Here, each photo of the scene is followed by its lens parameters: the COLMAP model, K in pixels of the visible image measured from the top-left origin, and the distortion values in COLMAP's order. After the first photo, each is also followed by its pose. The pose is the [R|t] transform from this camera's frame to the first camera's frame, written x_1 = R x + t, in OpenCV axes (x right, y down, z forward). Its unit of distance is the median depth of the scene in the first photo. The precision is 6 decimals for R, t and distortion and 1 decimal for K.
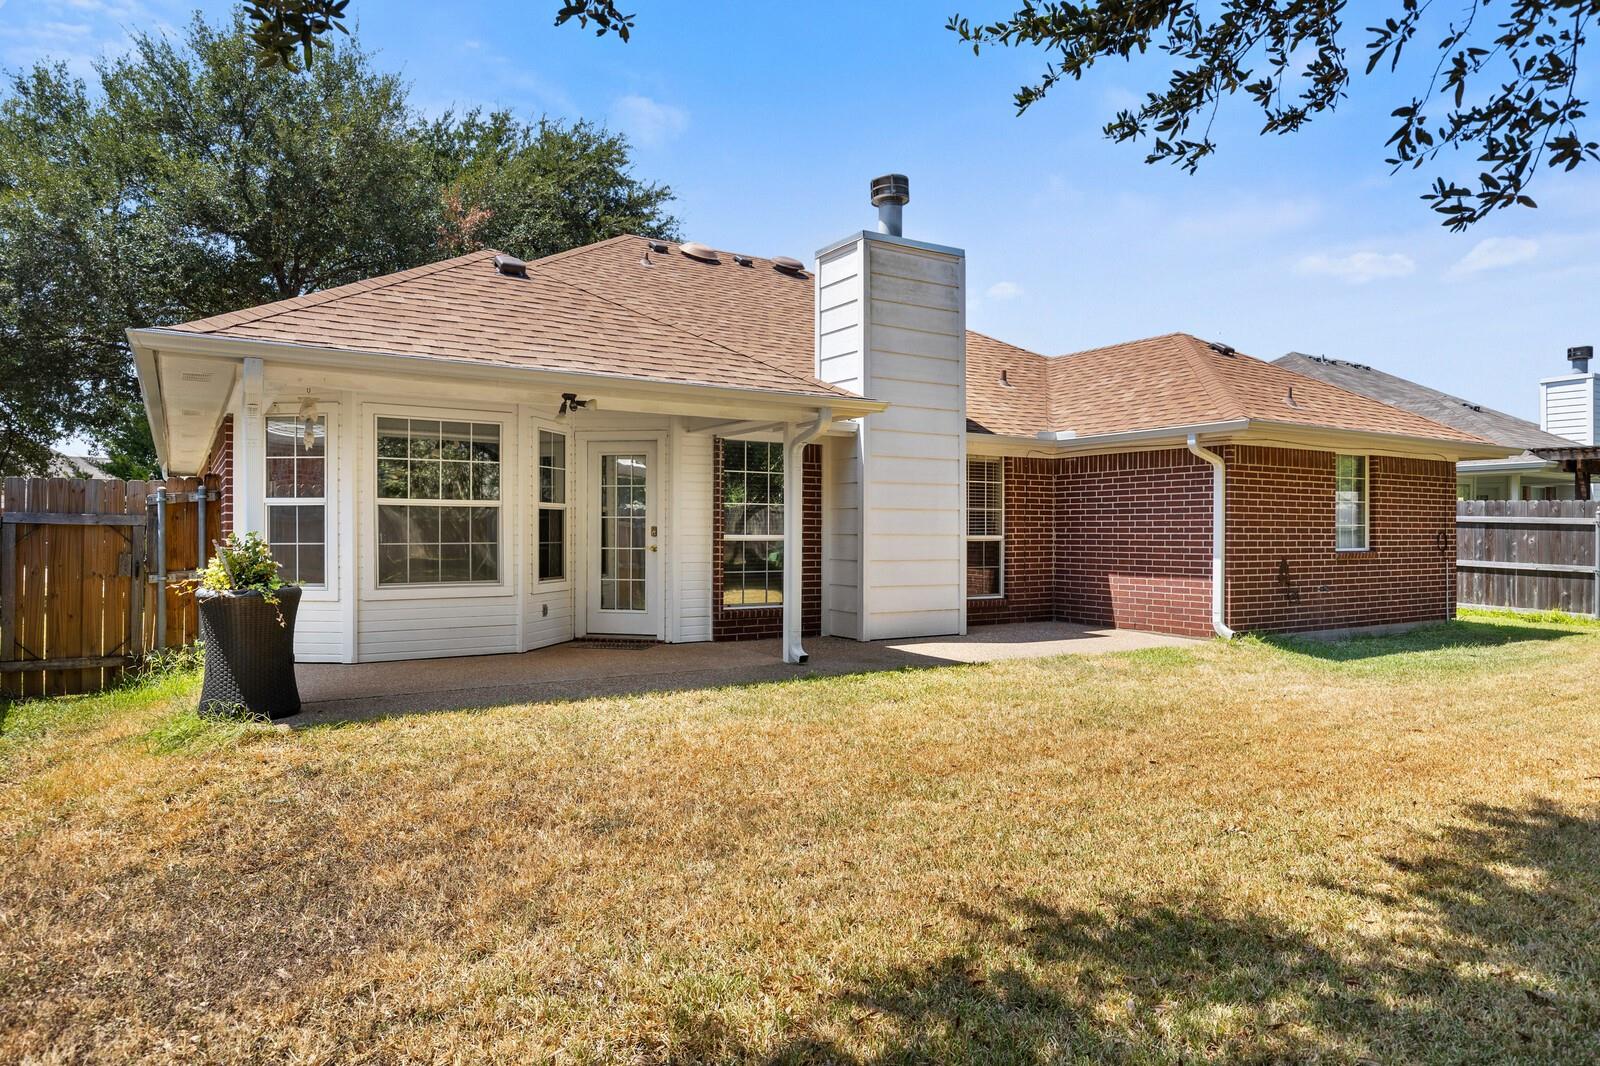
lens RADIAL K [[994.9, 0, 800.5], [0, 994.9, 531.4], [0, 0, 1]] dist [0.000317, 0.000029]
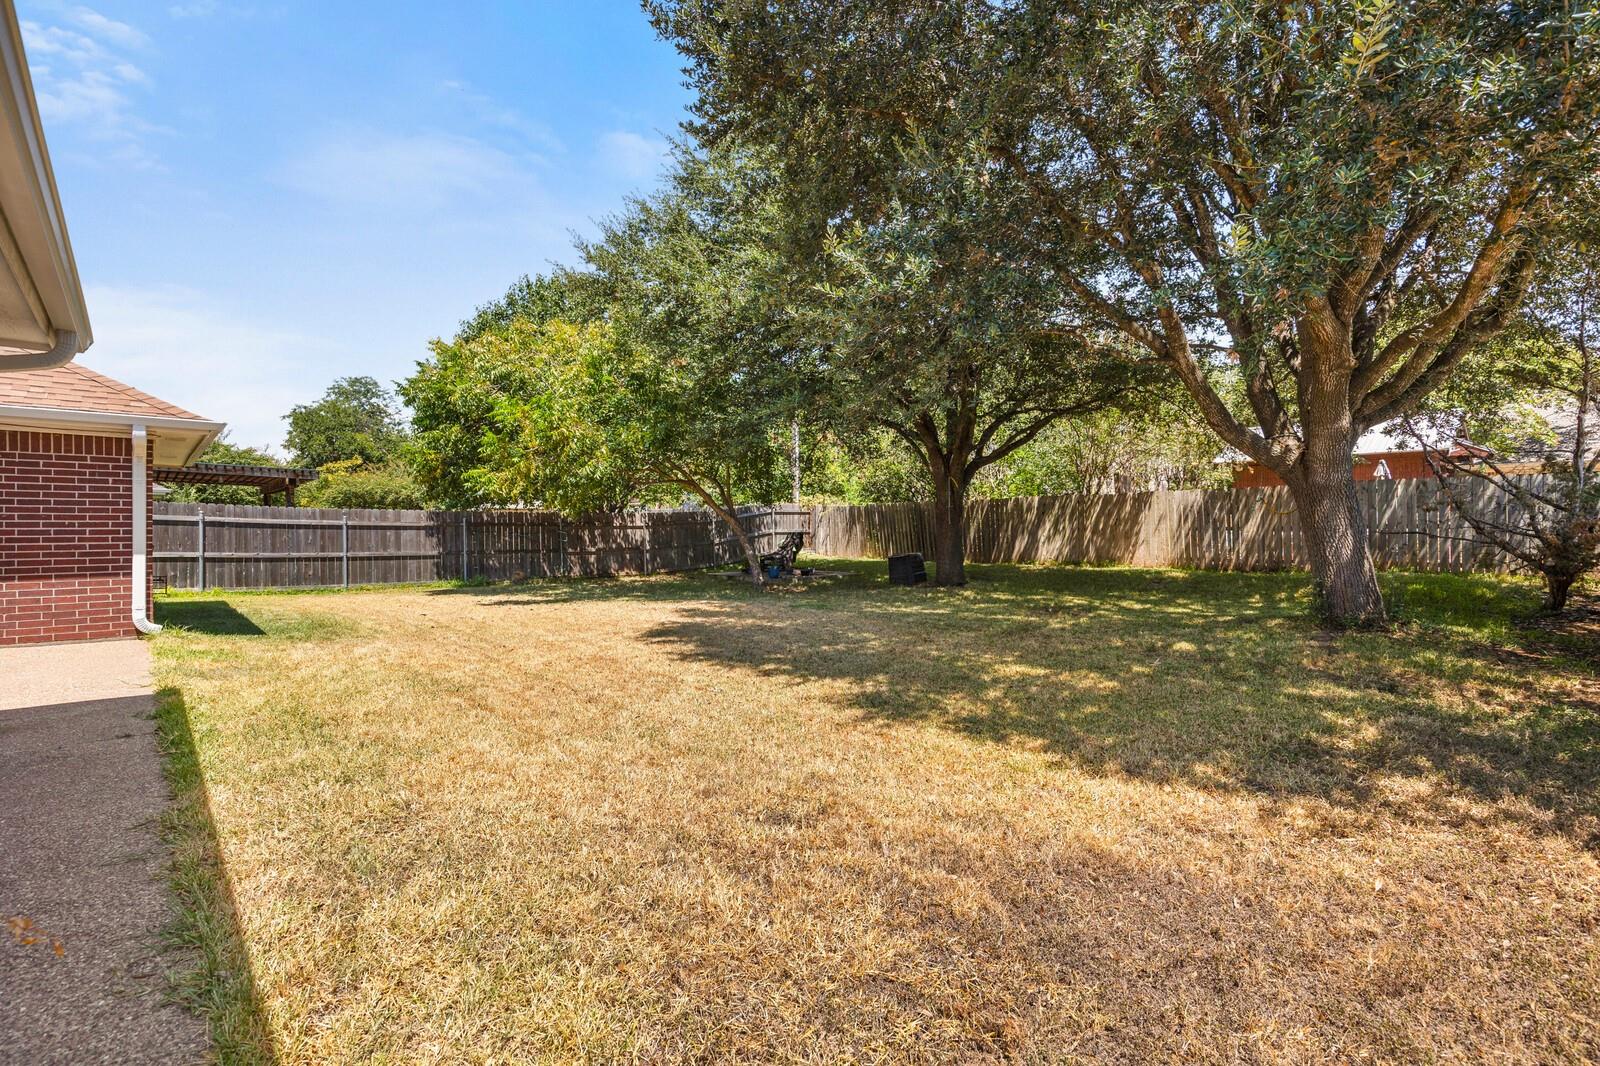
lens RADIAL K [[728.2, 0, 800.1], [0, 728.2, 530.4], [0, 0, 1]] dist [0.000386, 0.000047]
pose [[-0.178816, -0.006445, 0.983861, -0.401636], [-0.001061, 0.999979, 0.006357, -0.001428], [-0.983882, 0.000093, -0.178819, 0.488315]]
